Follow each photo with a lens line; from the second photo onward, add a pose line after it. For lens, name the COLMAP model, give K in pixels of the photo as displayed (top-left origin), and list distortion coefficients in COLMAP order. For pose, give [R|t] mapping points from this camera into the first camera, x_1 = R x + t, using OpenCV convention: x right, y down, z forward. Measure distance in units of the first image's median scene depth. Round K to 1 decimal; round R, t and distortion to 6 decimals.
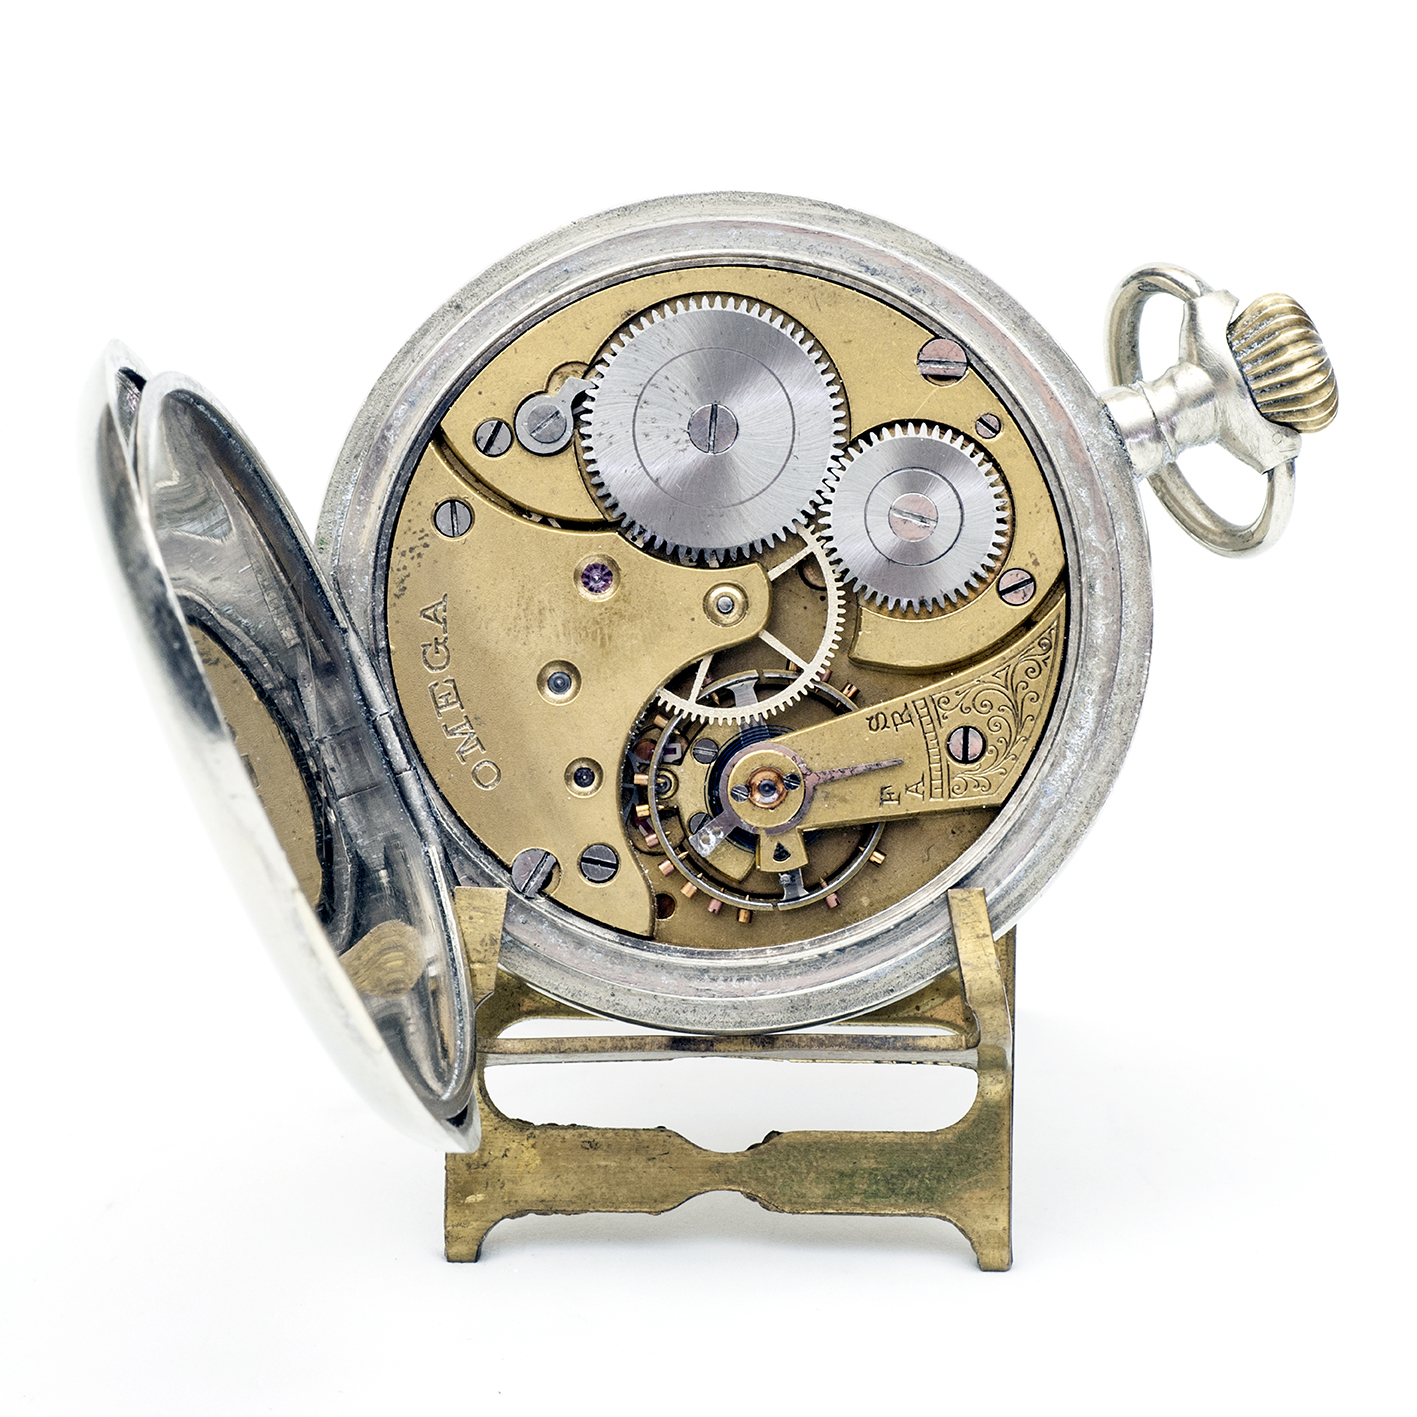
lens RADIAL K [[9146.3, 0, 708.2], [0, 9146.3, 711.9], [0, 0, 1]] dist [0.496304, 0.000000]
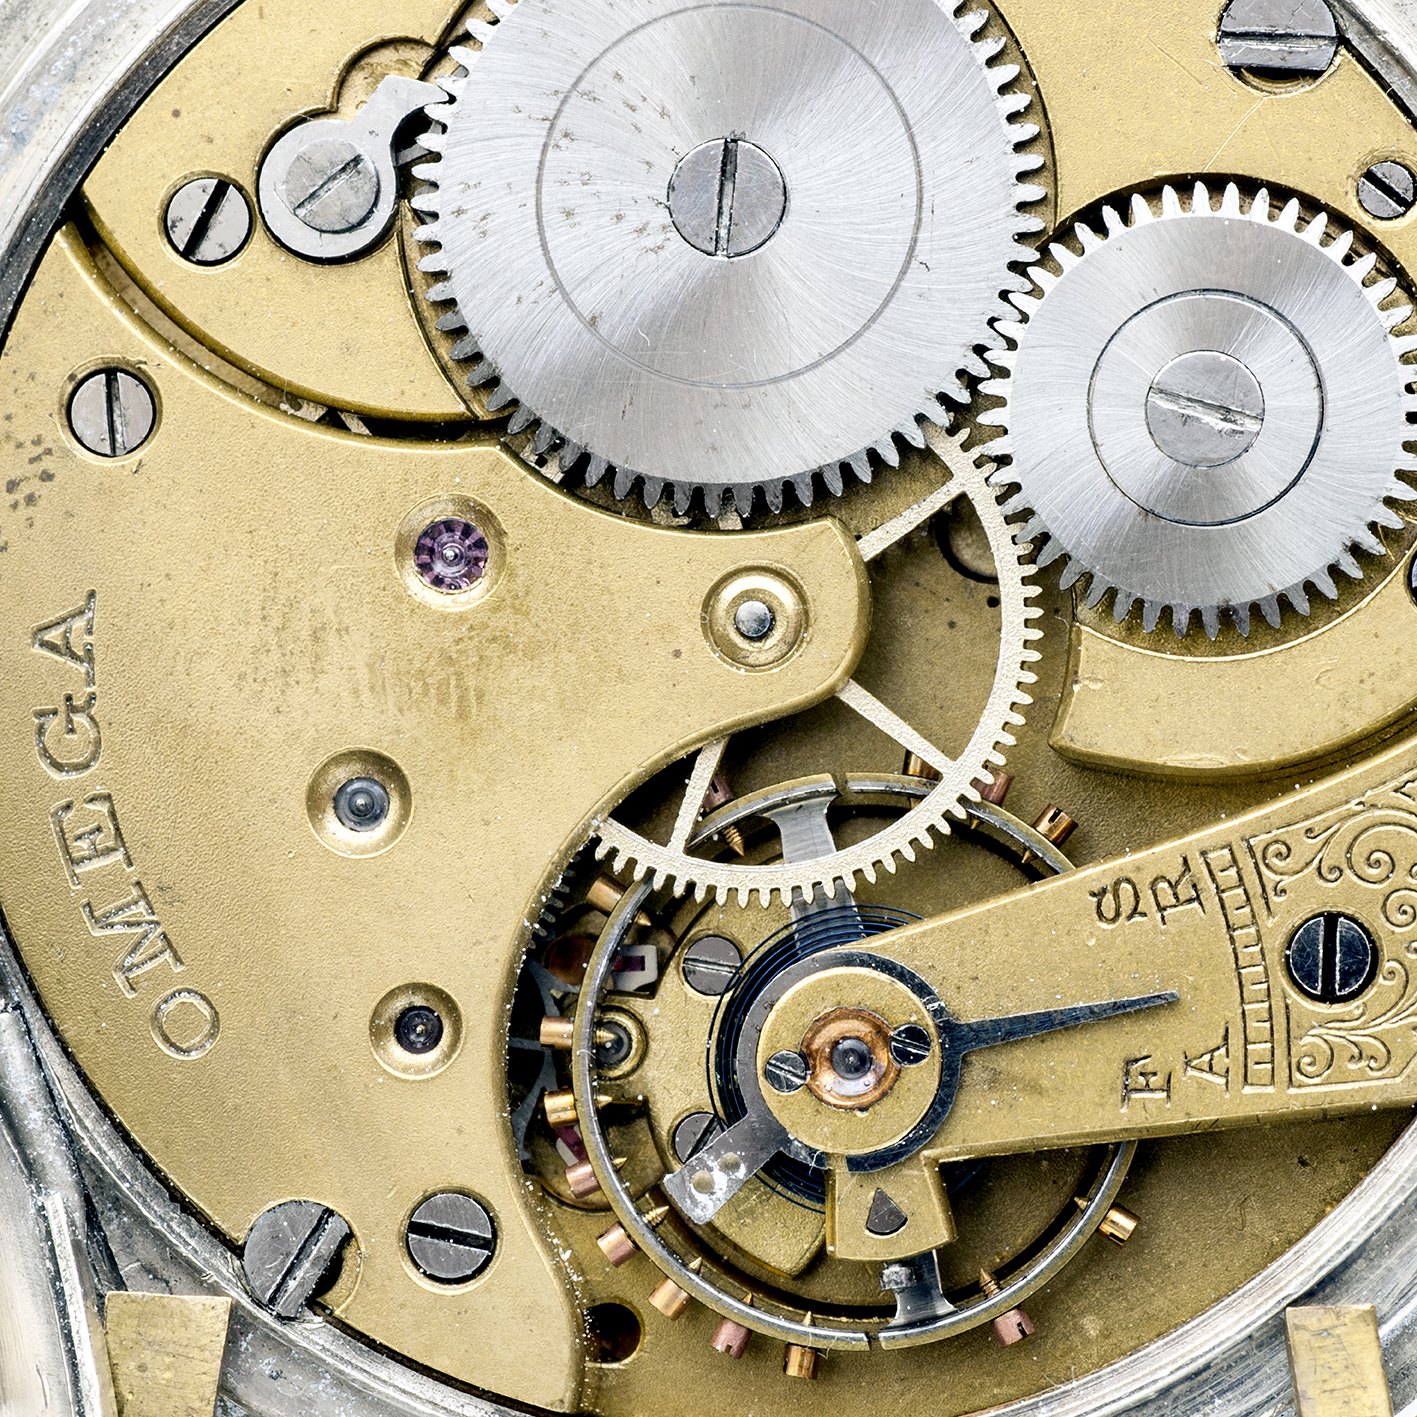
lens RADIAL K [[9146.3, 0, 707.8], [0, 9146.3, 700.7], [0, 0, 1]] dist [0.496304, 0.000000]
pose [[0.997904, 0.002214, -0.064674, 0.026801], [-0.001787, 0.999976, 0.006652, -0.010734], [0.064687, -0.006523, 0.997884, 0.581734]]
